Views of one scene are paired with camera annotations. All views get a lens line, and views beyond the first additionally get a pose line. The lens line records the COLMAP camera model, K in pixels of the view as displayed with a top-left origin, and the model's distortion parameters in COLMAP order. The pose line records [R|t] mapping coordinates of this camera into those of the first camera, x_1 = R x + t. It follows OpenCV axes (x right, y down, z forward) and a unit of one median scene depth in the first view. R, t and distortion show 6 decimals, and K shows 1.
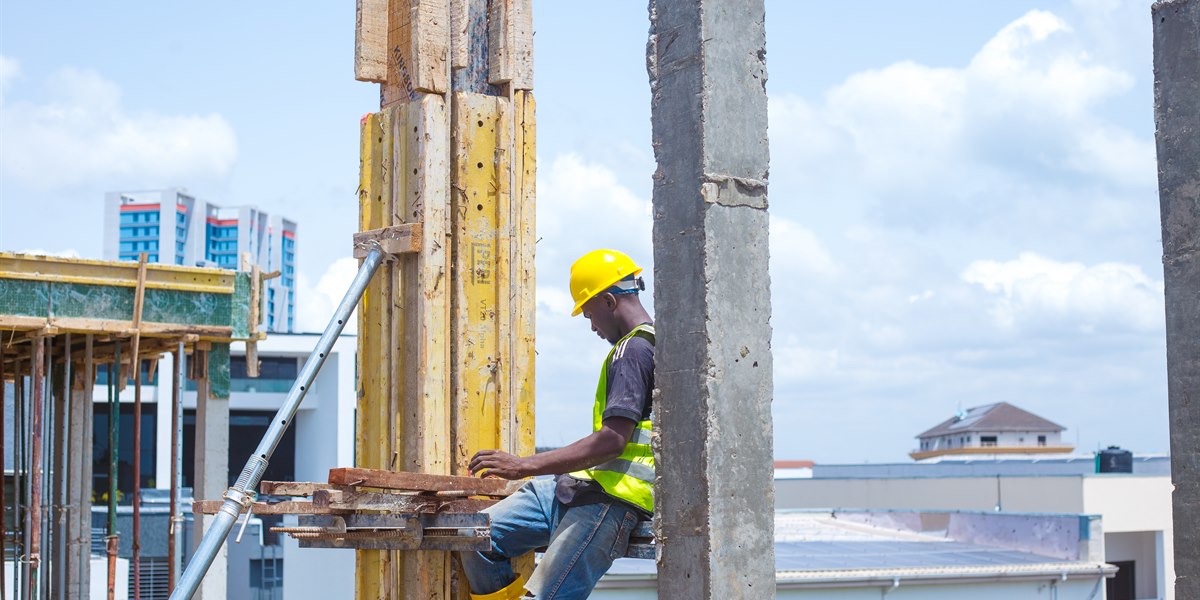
lens RADIAL K [[1745.8, 0, 600.0], [0, 1745.8, 300.0], [0, 0, 1]] dist [-0.084721, -0.127457]
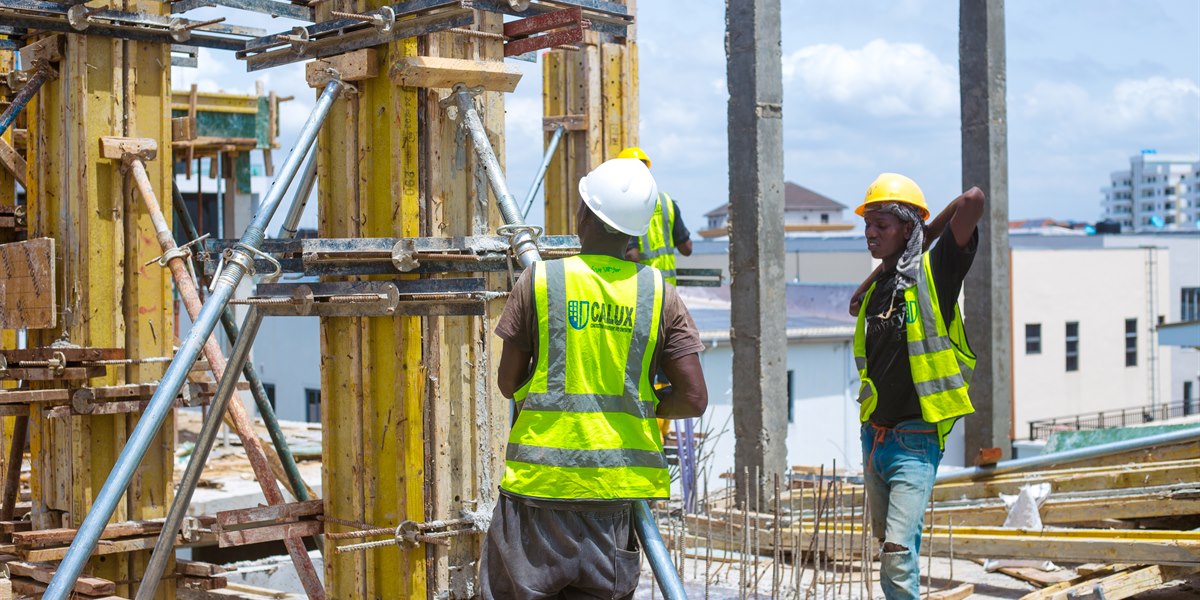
lens RADIAL K [[1745.8, 0, 600.0], [0, 1745.8, 300.0], [0, 0, 1]] dist [-0.084721, -0.127457]
pose [[0.992480, -0.011720, 0.121842, -0.315985], [-0.003752, 0.992025, 0.125984, -0.081171], [-0.122347, -0.125494, 0.984521, -0.890969]]
